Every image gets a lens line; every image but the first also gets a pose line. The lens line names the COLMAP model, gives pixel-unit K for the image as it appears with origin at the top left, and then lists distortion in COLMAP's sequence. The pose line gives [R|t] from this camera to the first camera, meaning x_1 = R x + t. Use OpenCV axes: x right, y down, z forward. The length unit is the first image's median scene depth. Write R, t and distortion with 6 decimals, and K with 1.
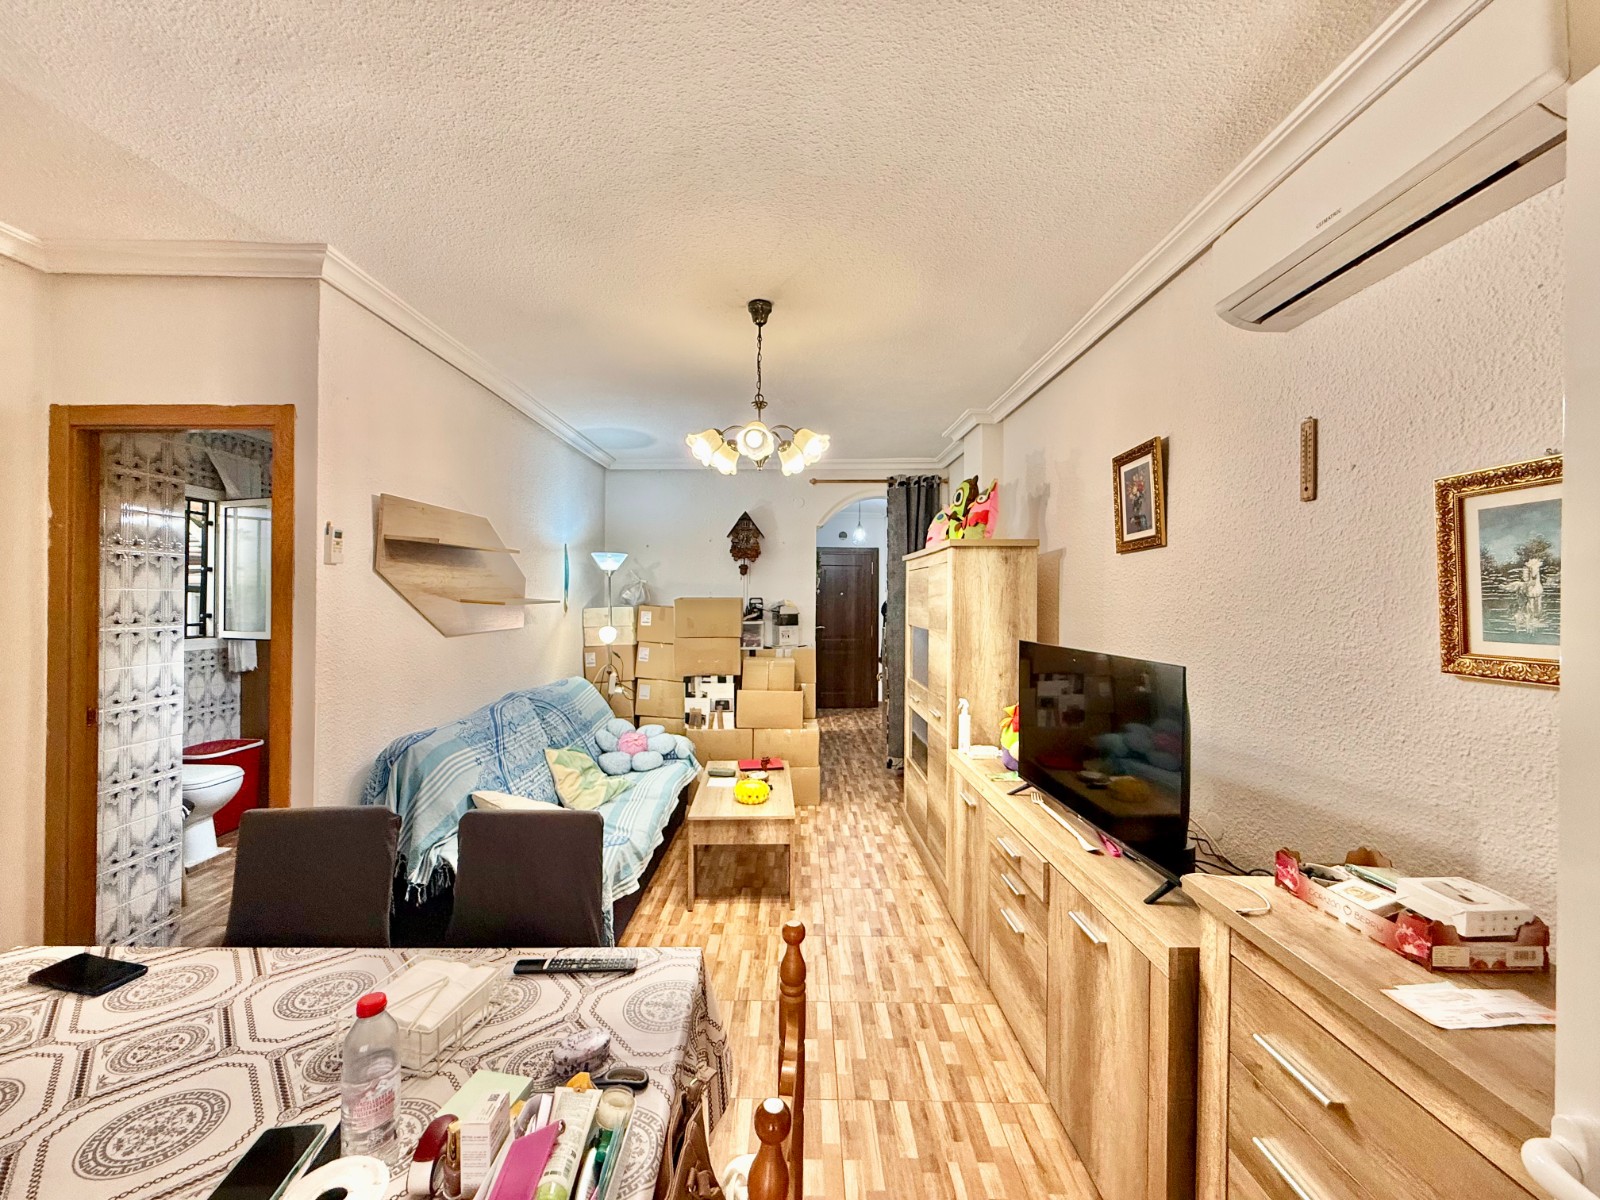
lens RADIAL K [[636.9, 0, 793.5], [0, 636.9, 600.5], [0, 0, 1]] dist [0.000076, -0.000829]
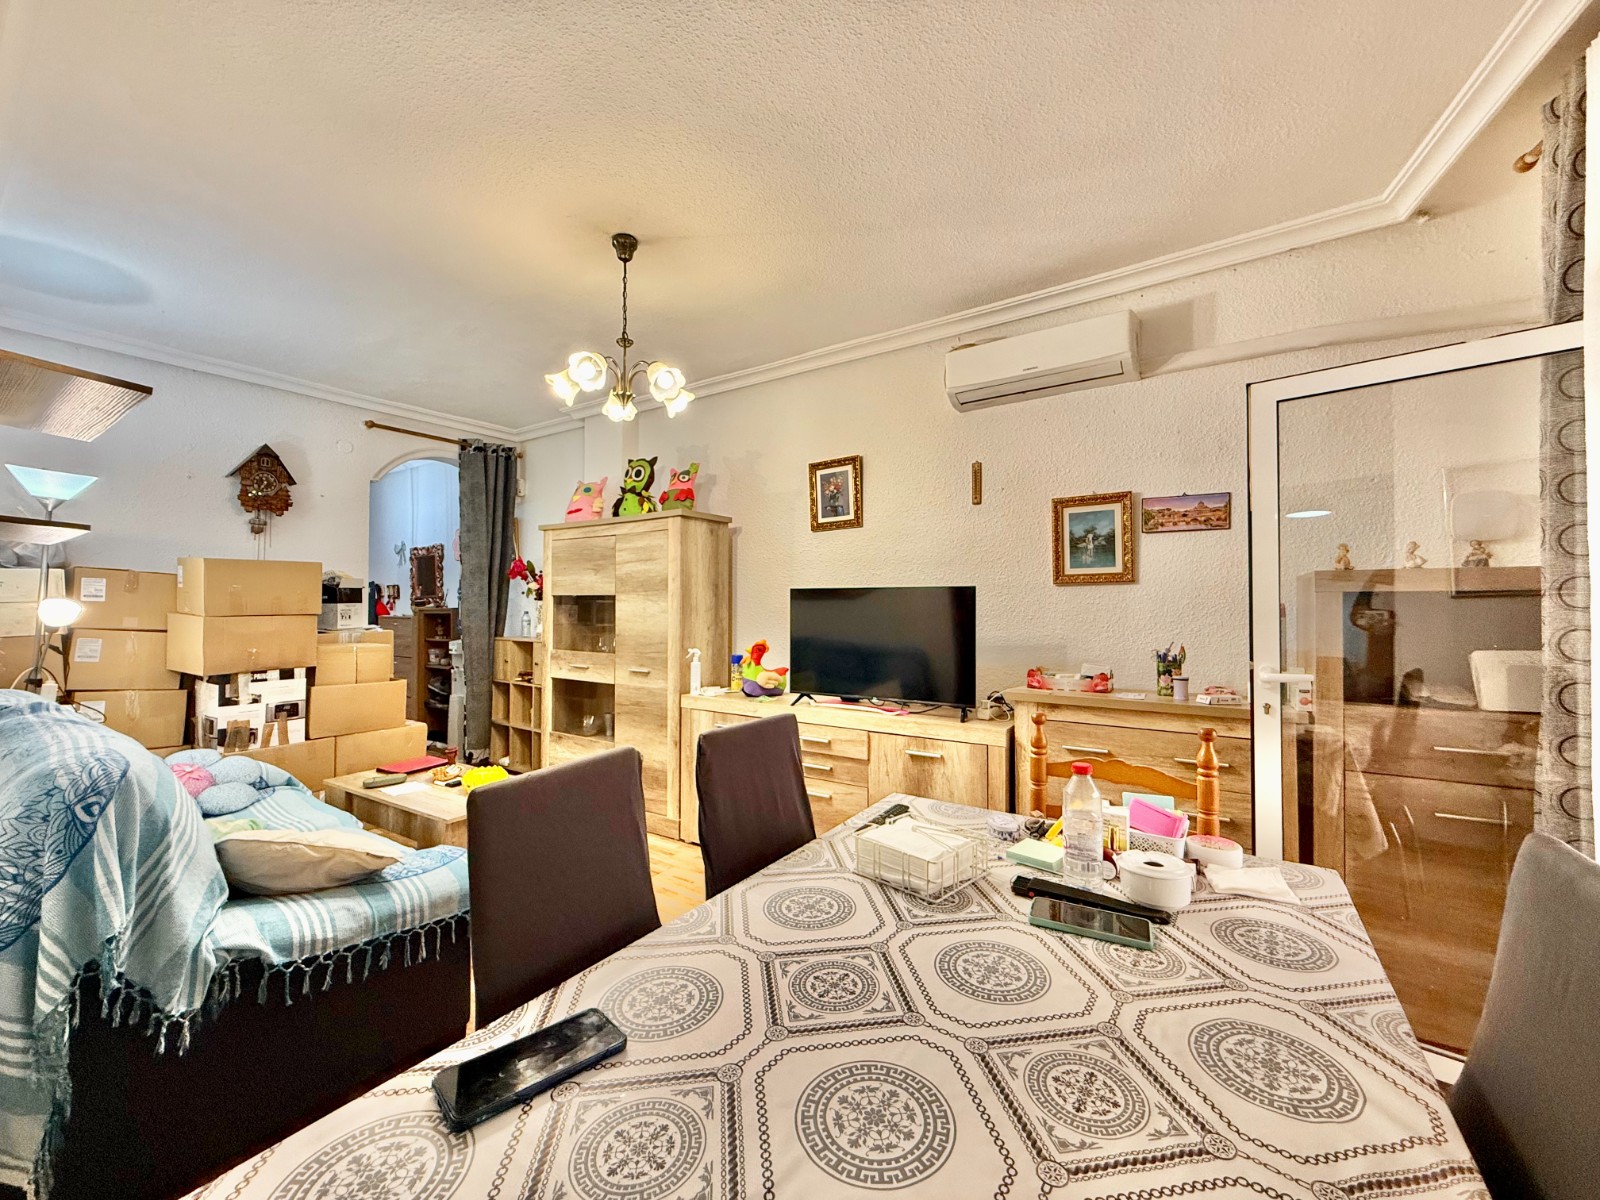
lens RADIAL K [[636.2, 0, 792.4], [0, 636.2, 598.9], [0, 0, 1]] dist [0.000098, -0.000139]
pose [[0.564883, 0.005362, 0.825153, -0.570452], [0.005783, 0.999929, -0.010456, 0.076164], [-0.825151, 0.010679, 0.564812, 0.198699]]
